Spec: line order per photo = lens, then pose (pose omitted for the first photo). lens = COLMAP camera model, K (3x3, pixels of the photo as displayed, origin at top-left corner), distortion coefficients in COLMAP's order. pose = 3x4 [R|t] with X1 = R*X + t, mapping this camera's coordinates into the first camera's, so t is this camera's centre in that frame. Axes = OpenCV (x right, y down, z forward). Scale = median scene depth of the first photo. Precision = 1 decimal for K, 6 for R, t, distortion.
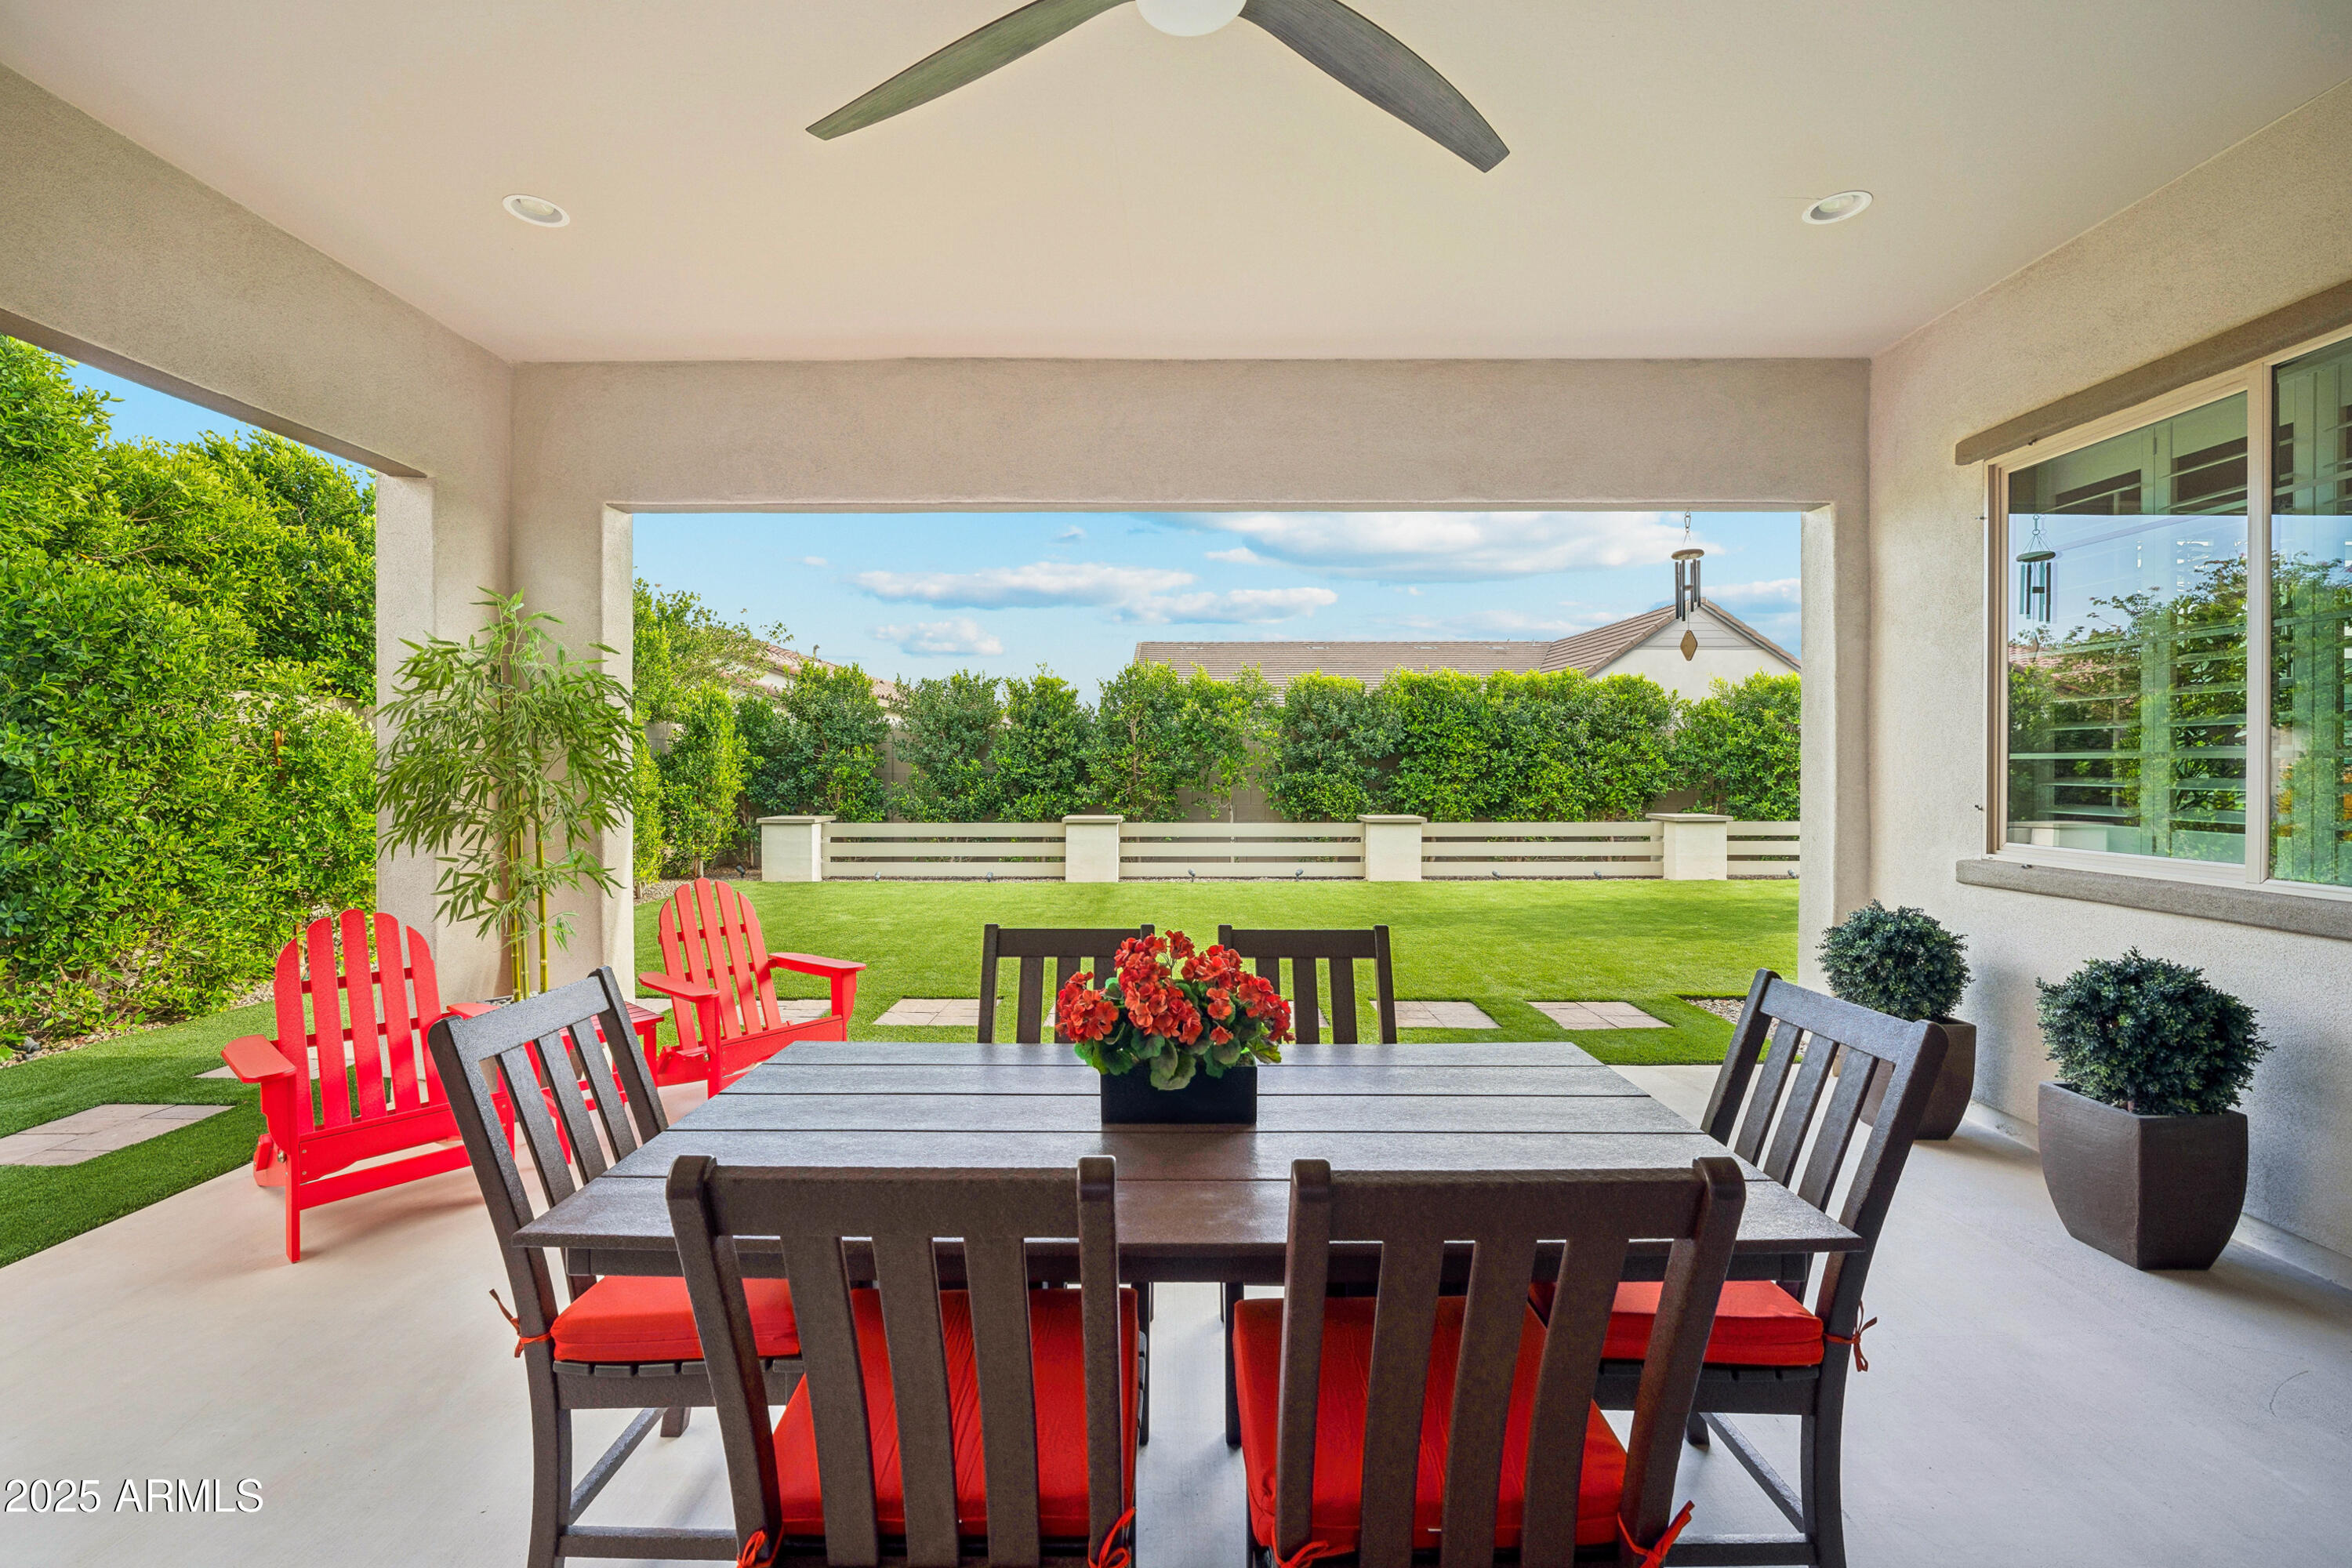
lens RADIAL K [[965.3, 0, 1175.6], [0, 965.3, 767.8], [0, 0, 1]] dist [-0.004836, 0.000308]
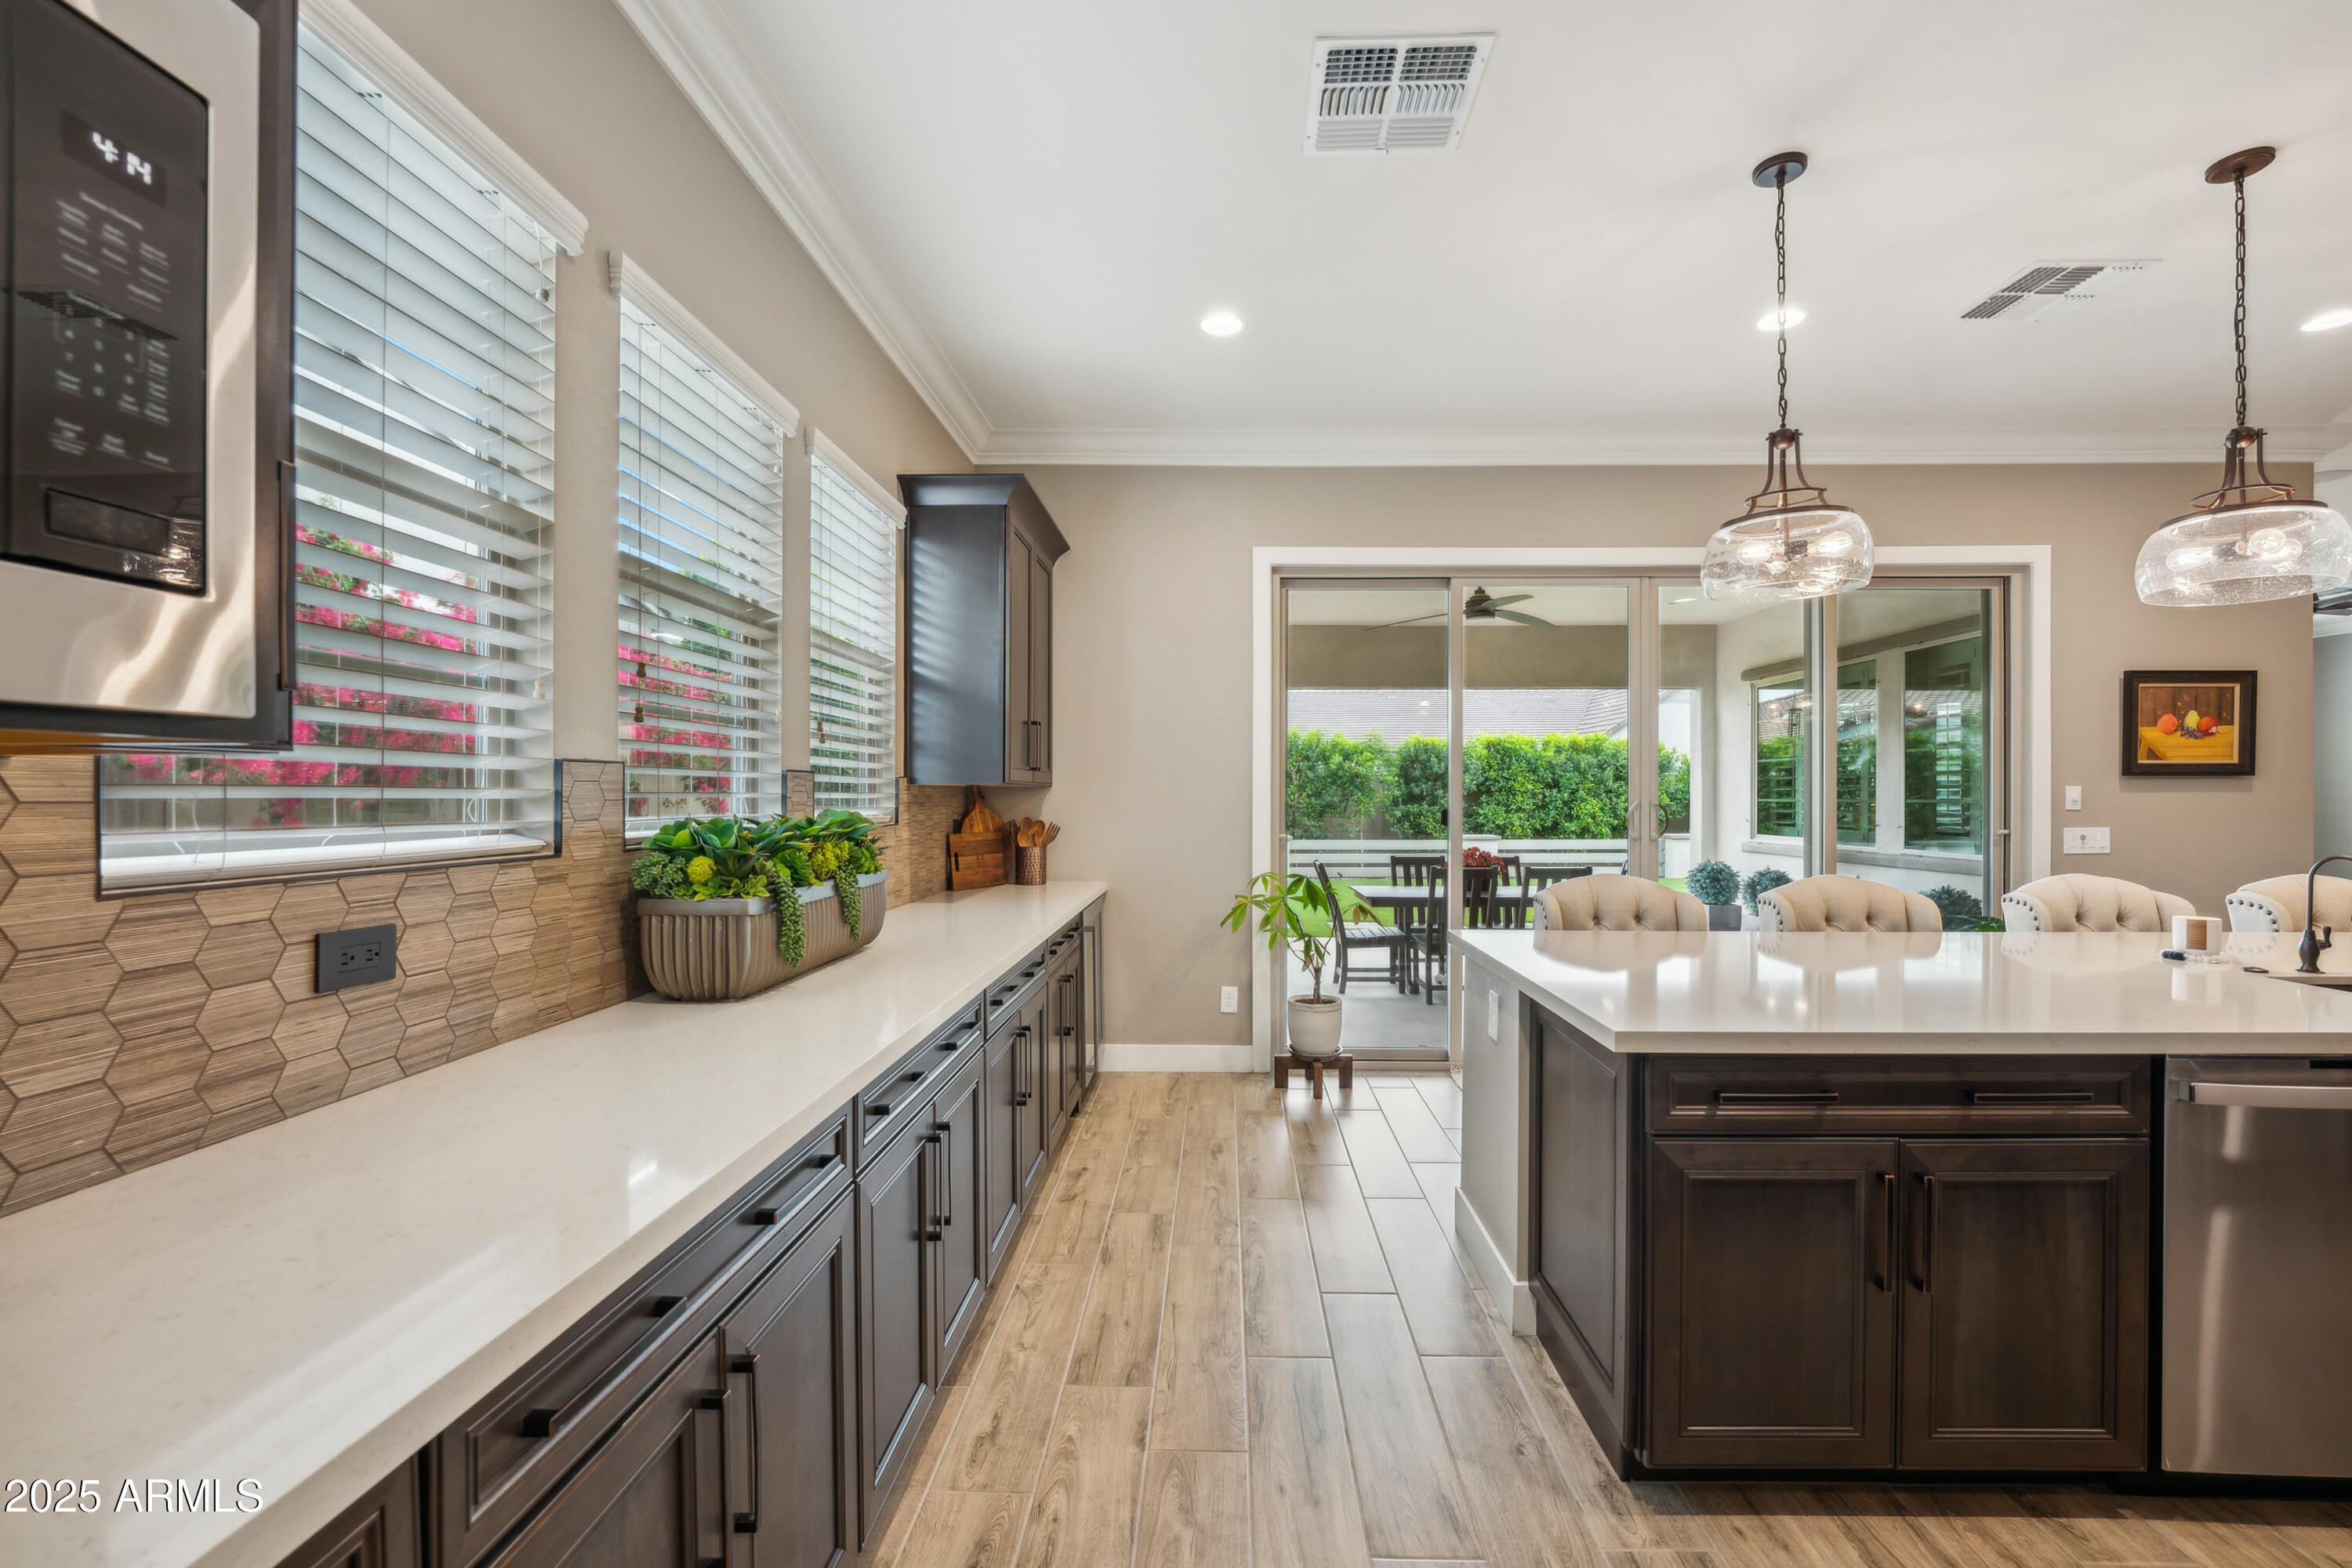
lens RADIAL K [[965.3, 0, 1200.6], [0, 965.3, 796.2], [0, 0, 1]] dist [-0.004836, 0.000308]
pose [[0.999752, -0.000143, -0.022277, -0.153009], [0.000082, 0.999996, -0.002731, -0.004504], [0.022277, 0.002728, 0.999748, -0.445451]]
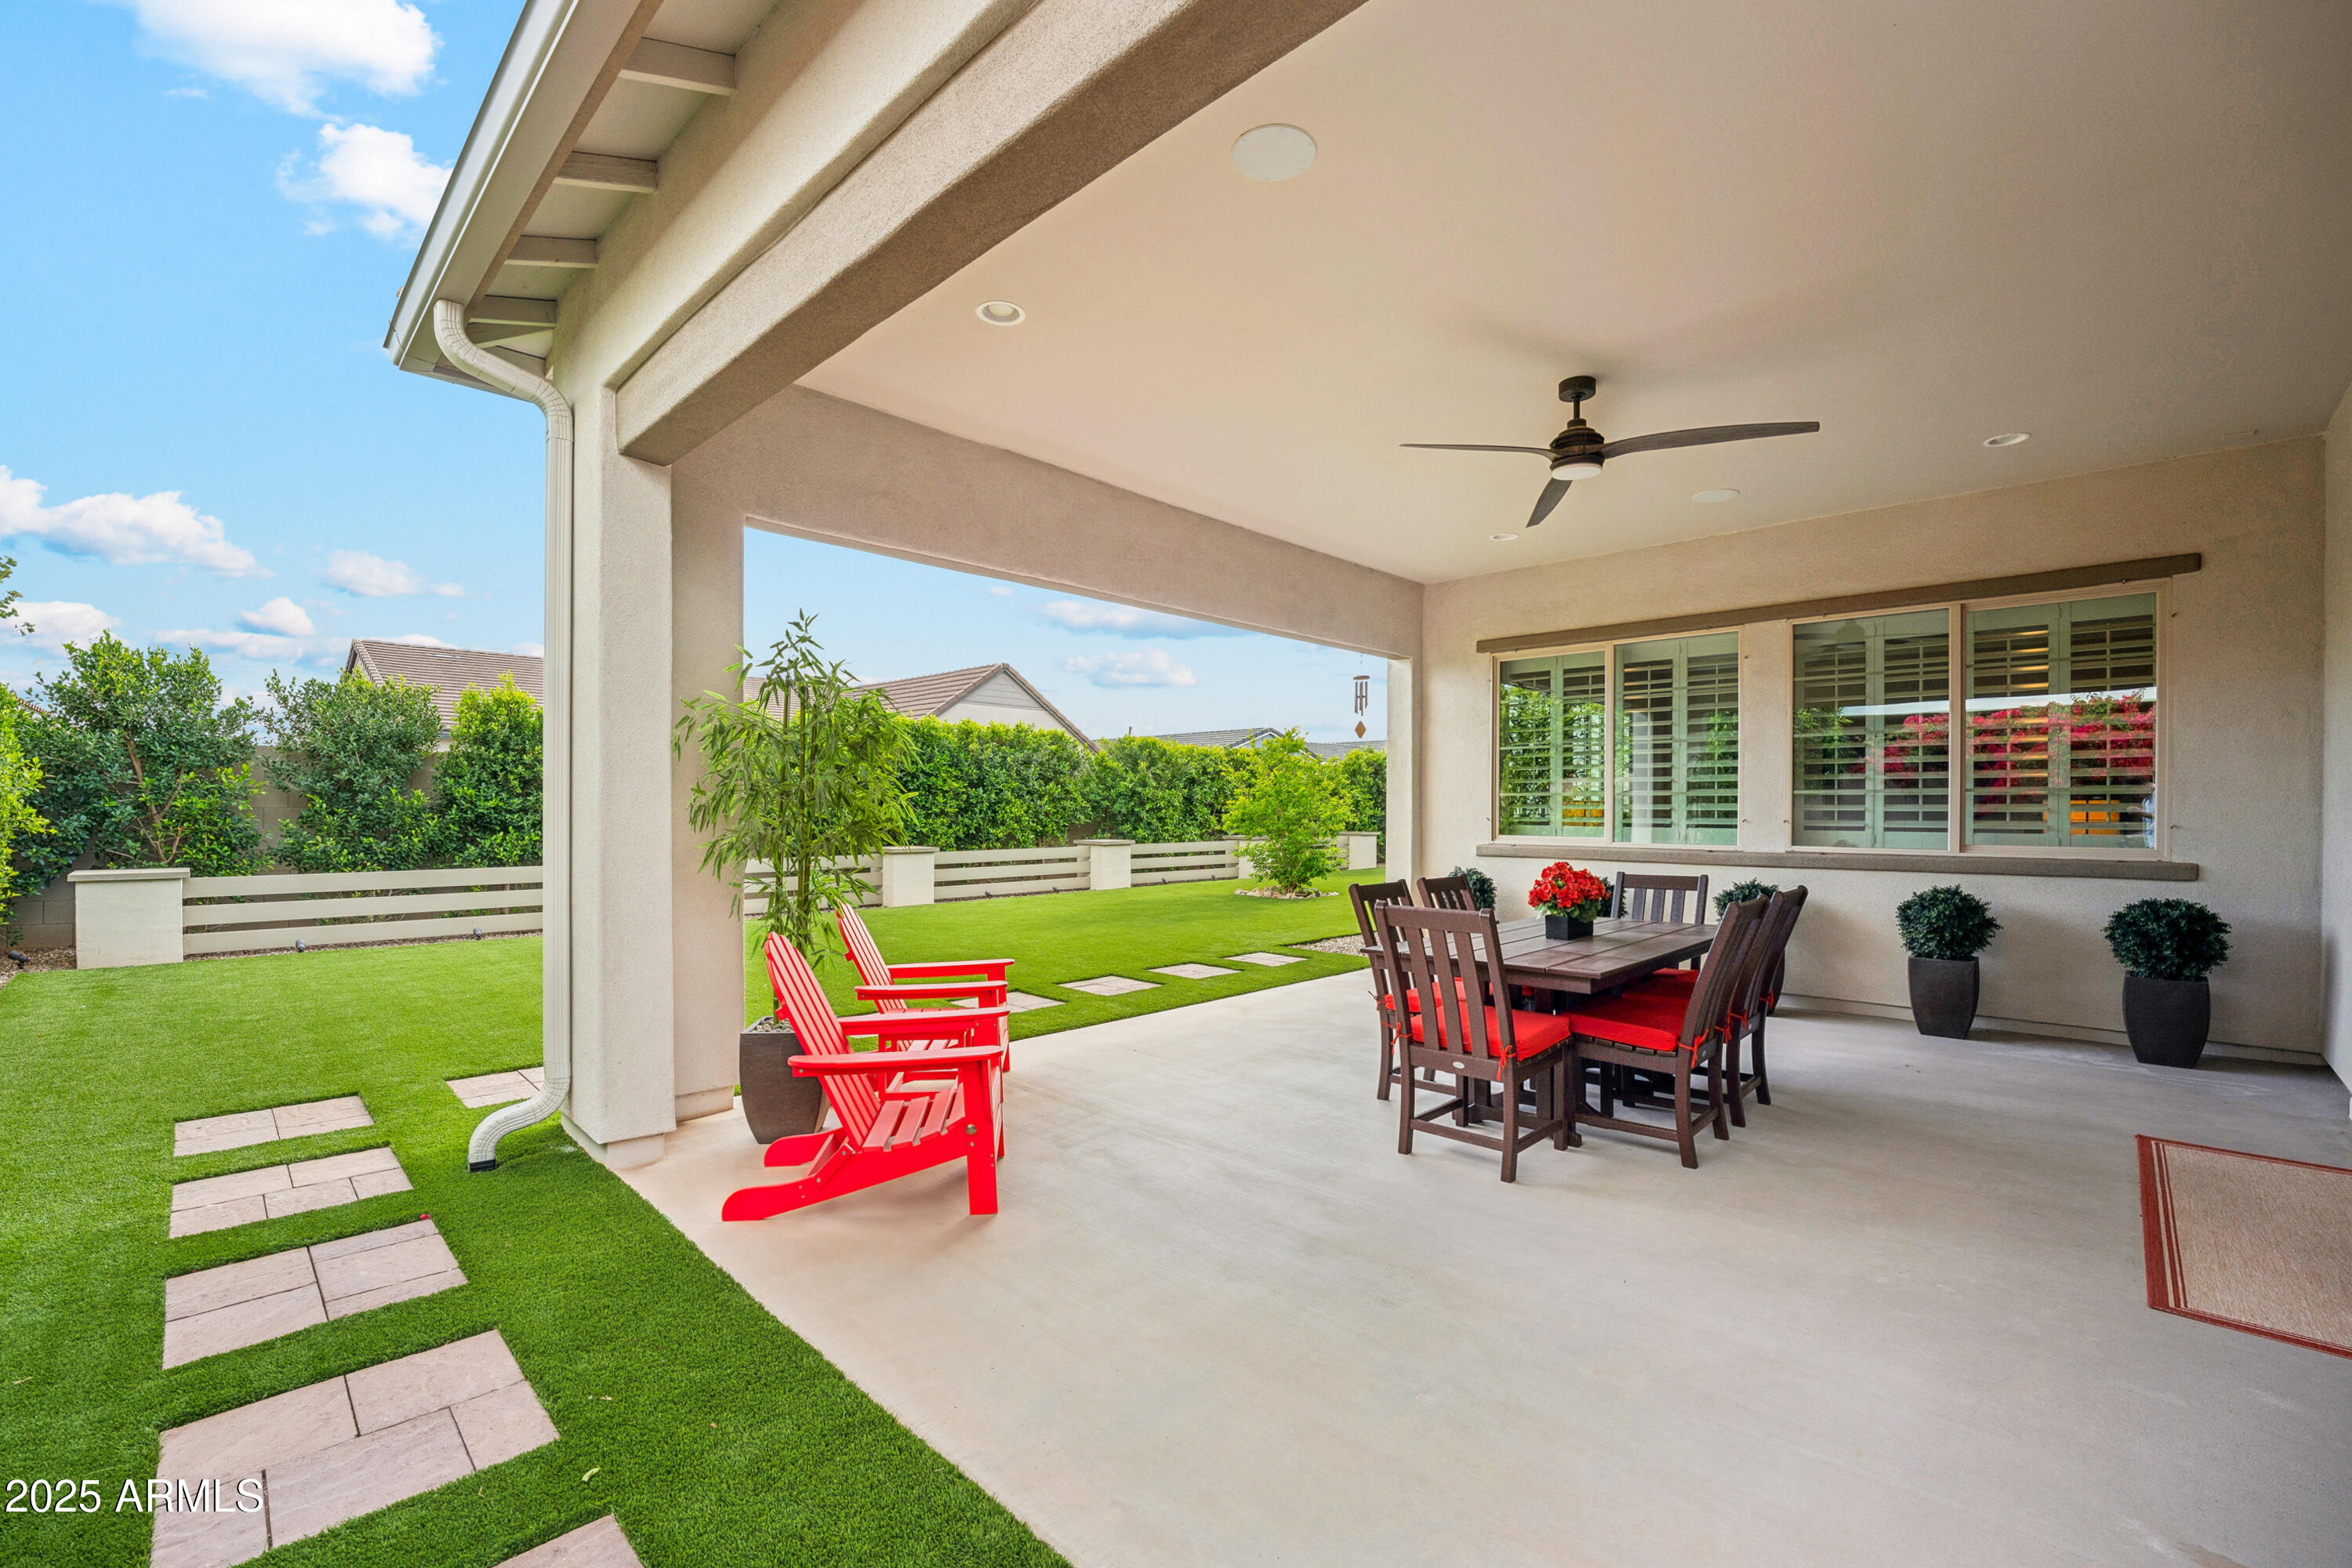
lens RADIAL K [[965.3, 0, 1178.4], [0, 965.3, 804.5], [0, 0, 1]] dist [-0.004836, 0.000308]
pose [[0.698459, 0.004551, 0.715635, -0.332548], [-0.002029, 0.999988, -0.004378, 0.005694], [-0.715647, 0.001606, 0.698460, 0.005923]]
